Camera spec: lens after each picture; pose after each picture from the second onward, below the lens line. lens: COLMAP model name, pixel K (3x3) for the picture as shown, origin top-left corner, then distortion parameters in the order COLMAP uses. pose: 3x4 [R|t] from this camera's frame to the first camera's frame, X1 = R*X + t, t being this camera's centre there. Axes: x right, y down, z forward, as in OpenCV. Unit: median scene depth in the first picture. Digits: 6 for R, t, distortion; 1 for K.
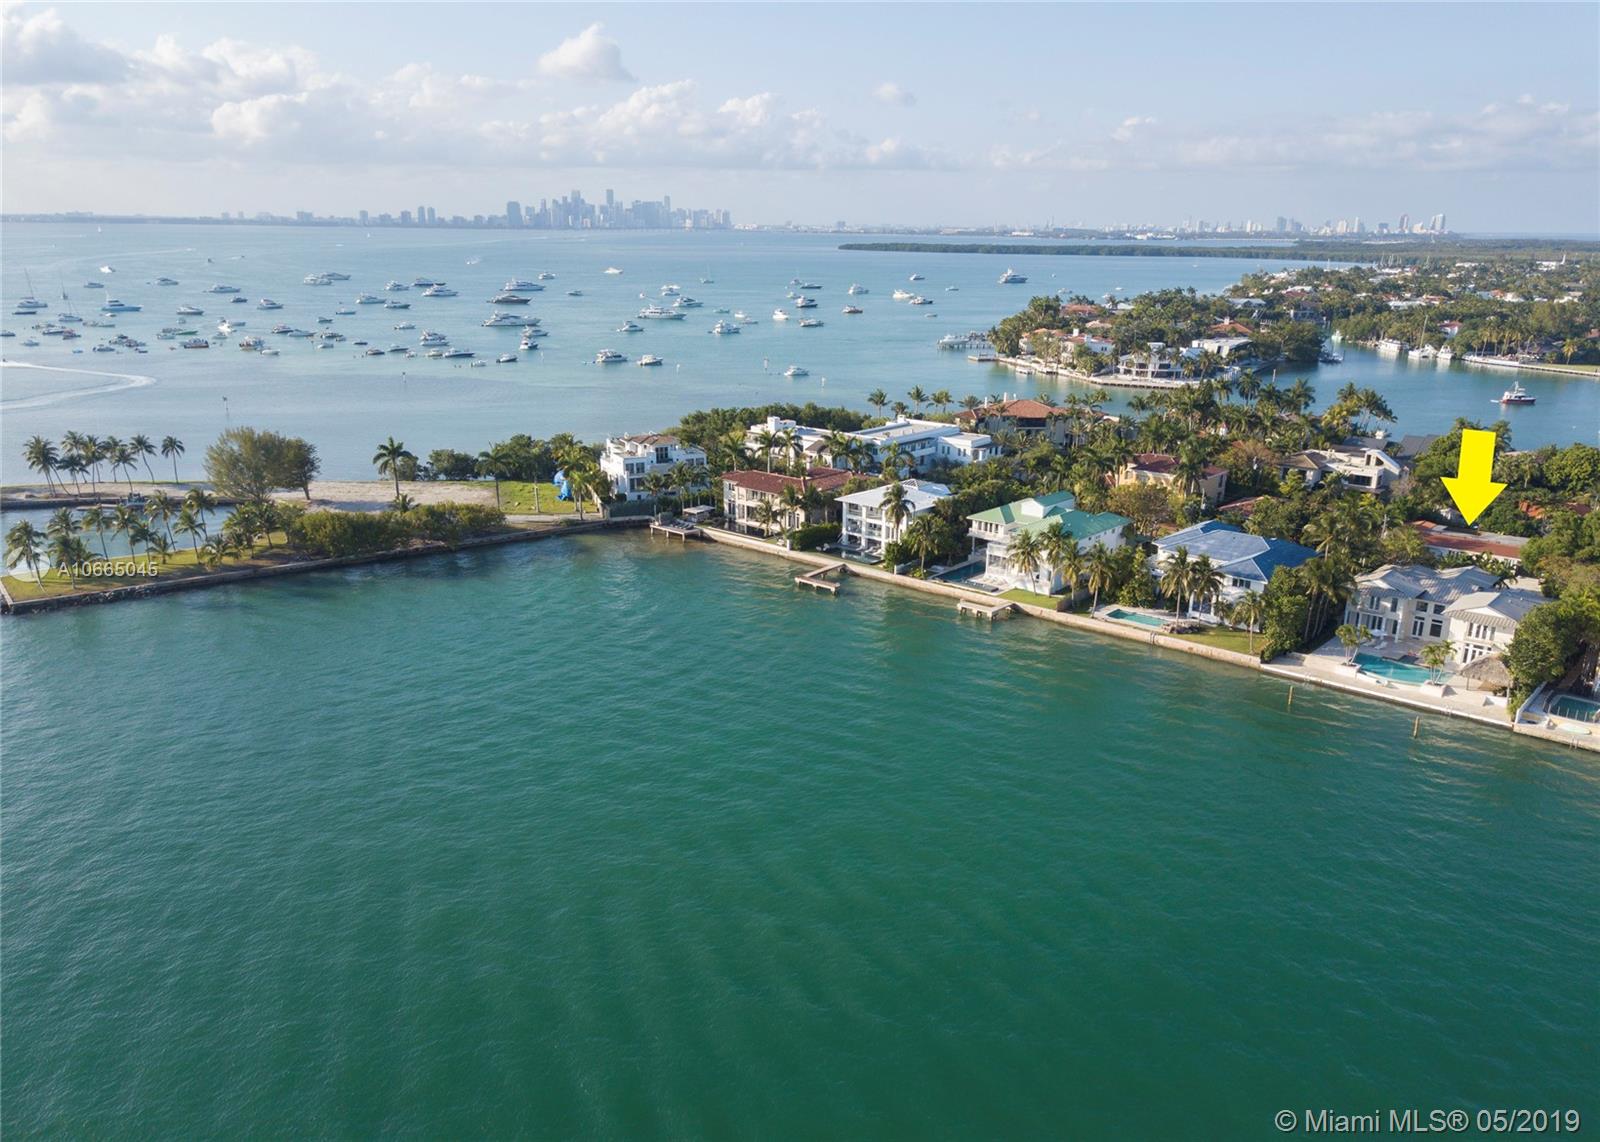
lens RADIAL K [[1141.2, 0, 800.0], [0, 1141.2, 571.0], [0, 0, 1]] dist [0.003275, 0.002551]
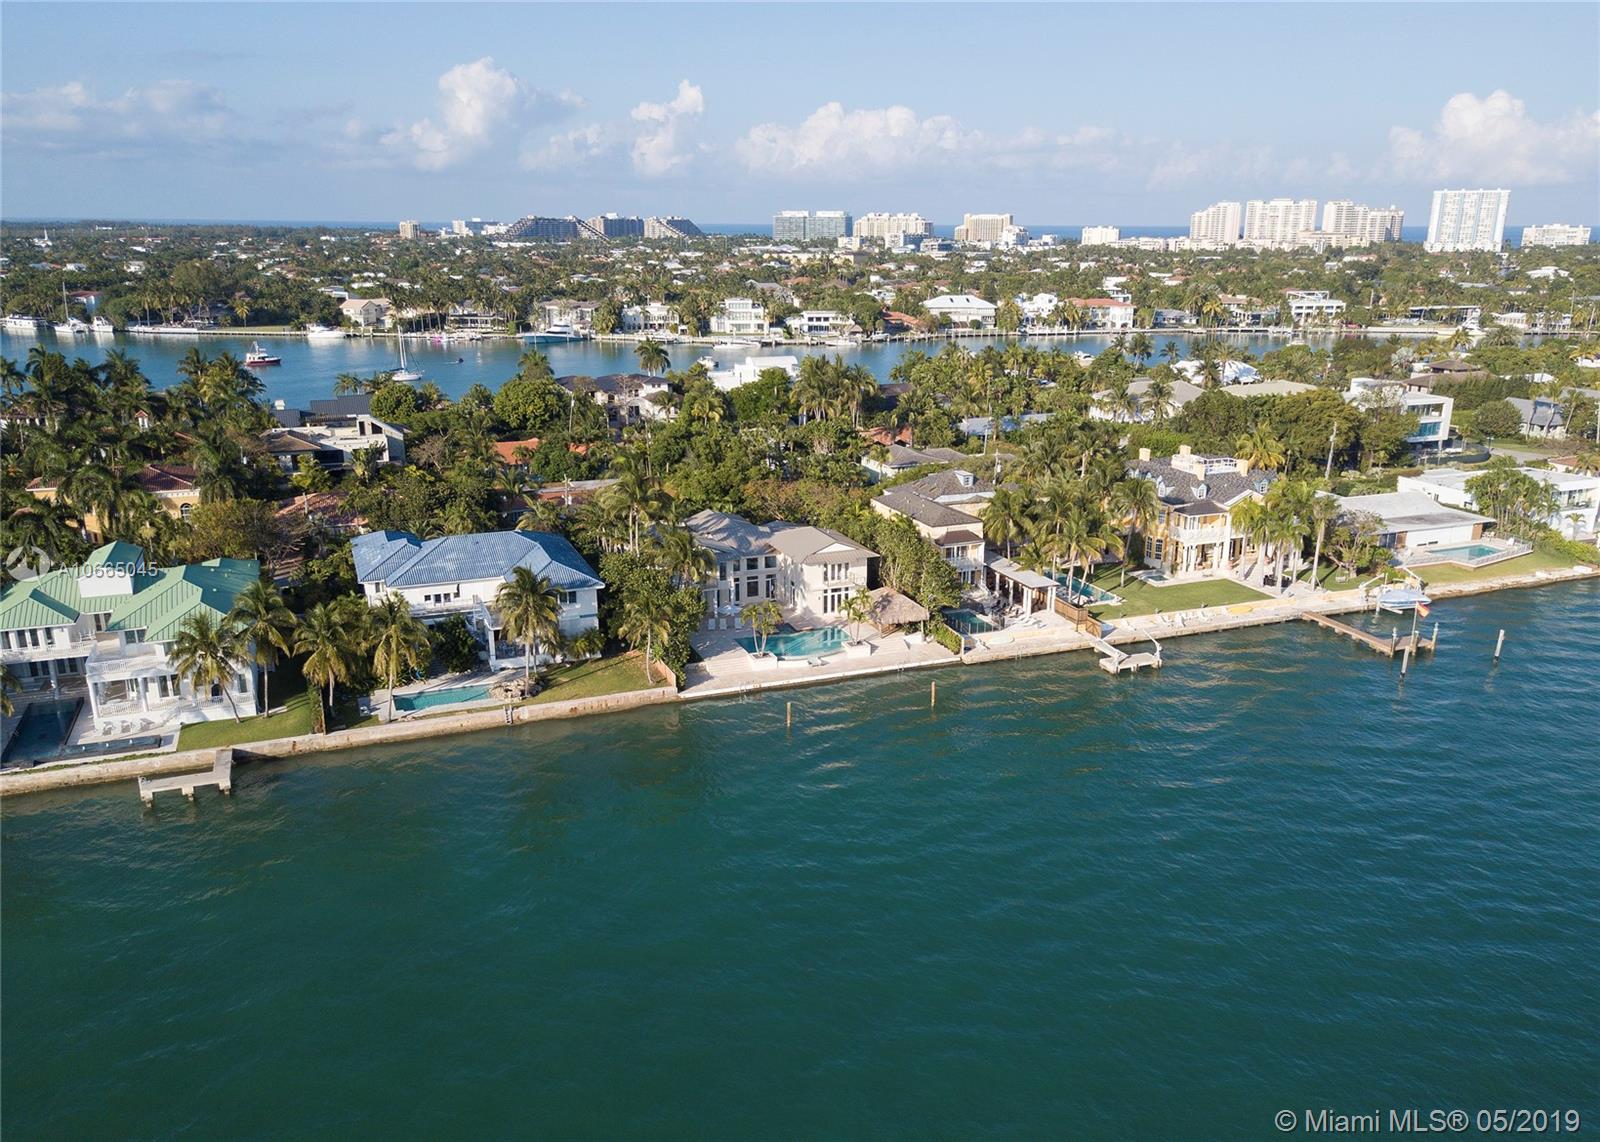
lens RADIAL K [[1255.9, 0, 800.0], [0, 1255.9, 571.0], [0, 0, 1]] dist [-0.004152, -0.002162]
pose [[0.446949, -0.237473, 0.862463, -0.198368], [0.243146, 0.960073, 0.138345, -0.074839], [-0.860881, 0.147871, 0.486844, 0.511597]]
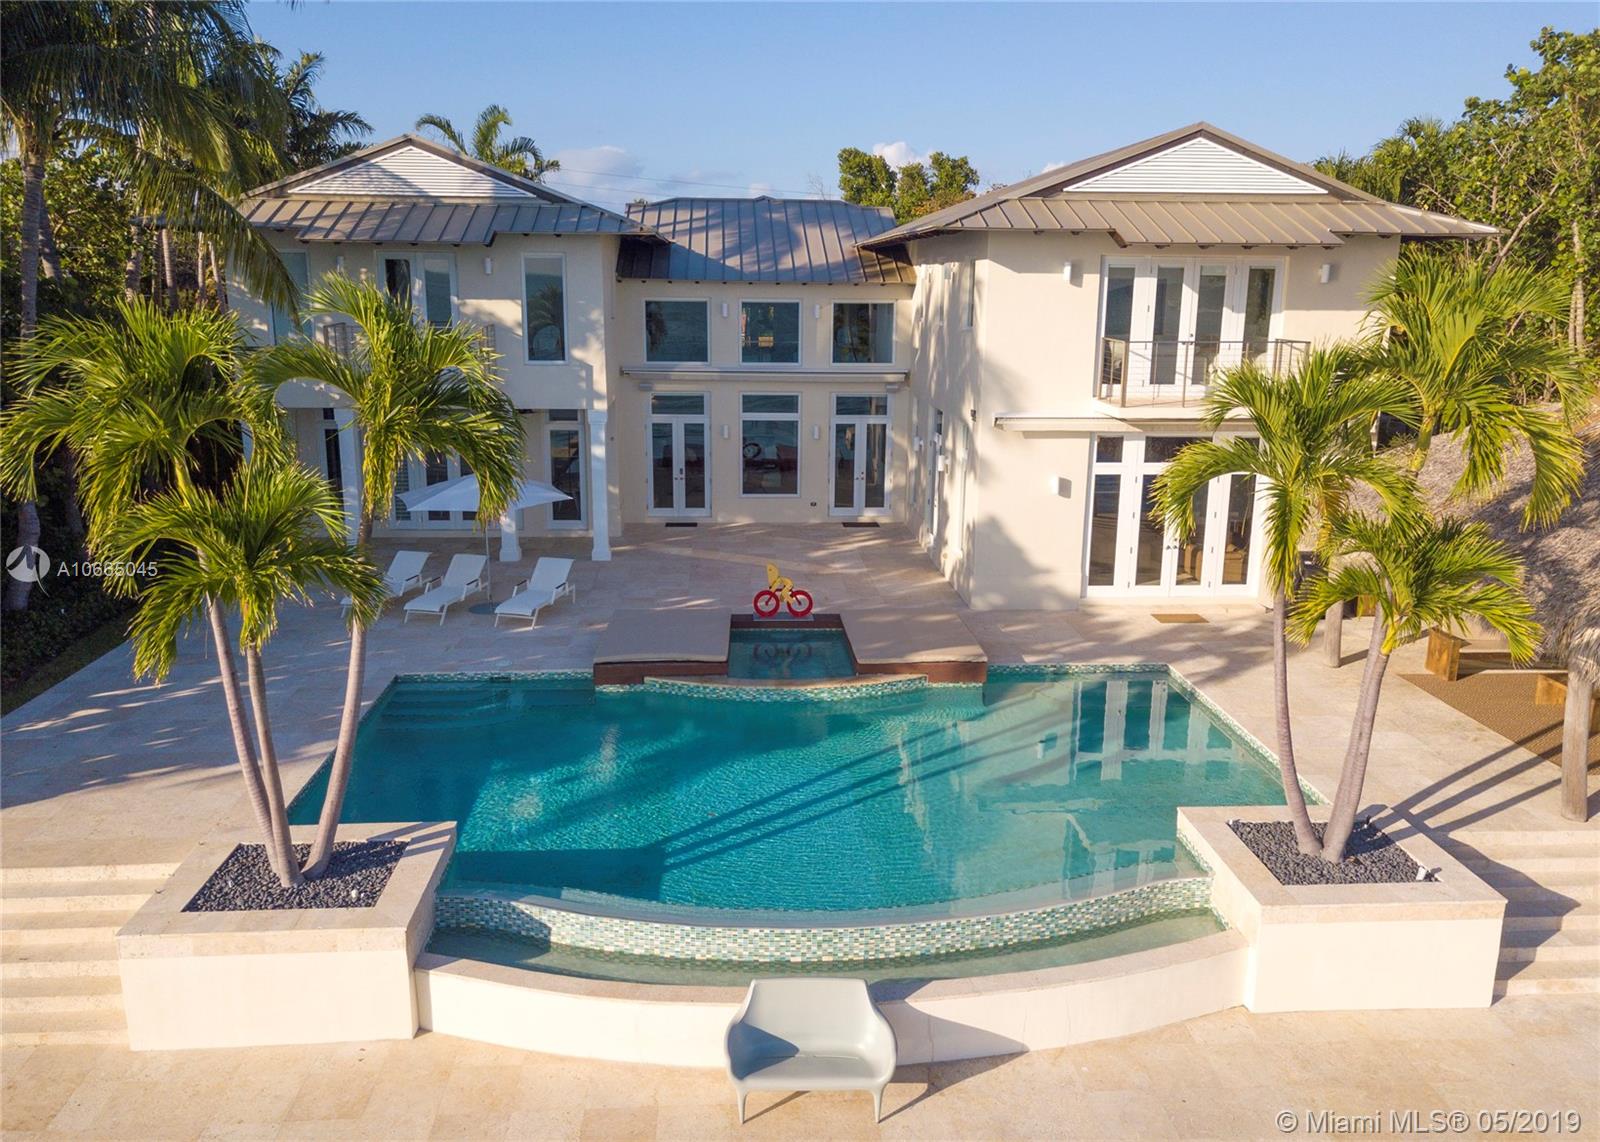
lens RADIAL K [[1255.9, 0, 800.0], [0, 1255.9, 571.0], [0, 0, 1]] dist [-0.004152, -0.002162]
pose [[0.687156, -0.156464, 0.709461, 0.408703], [0.185737, 0.981916, 0.036654, 0.060439], [-0.702366, 0.106586, 0.703791, 0.837053]]
